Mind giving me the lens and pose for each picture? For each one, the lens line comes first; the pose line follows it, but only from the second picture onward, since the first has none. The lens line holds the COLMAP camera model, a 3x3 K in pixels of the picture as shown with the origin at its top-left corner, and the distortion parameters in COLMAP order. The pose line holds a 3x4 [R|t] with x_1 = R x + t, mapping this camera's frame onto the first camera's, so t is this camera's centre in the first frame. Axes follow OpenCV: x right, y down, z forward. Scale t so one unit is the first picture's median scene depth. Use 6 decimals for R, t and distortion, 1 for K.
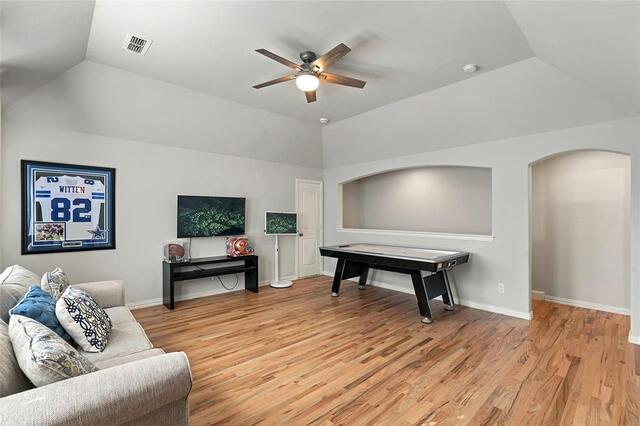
lens RADIAL K [[288.0, 0, 321.6], [0, 288.0, 218.0], [0, 0, 1]] dist [-0.011815, 0.001302]
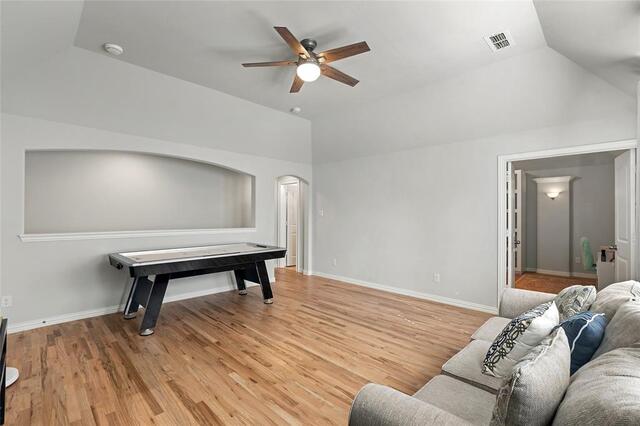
lens RADIAL K [[288.0, 0, 325.0], [0, 288.0, 215.3], [0, 0, 1]] dist [-0.011815, 0.001302]
pose [[-0.072667, 0.000510, 0.997356, -0.832495], [-0.007171, 0.999974, -0.001034, -0.000770], [-0.997331, -0.007227, -0.072661, 0.849528]]
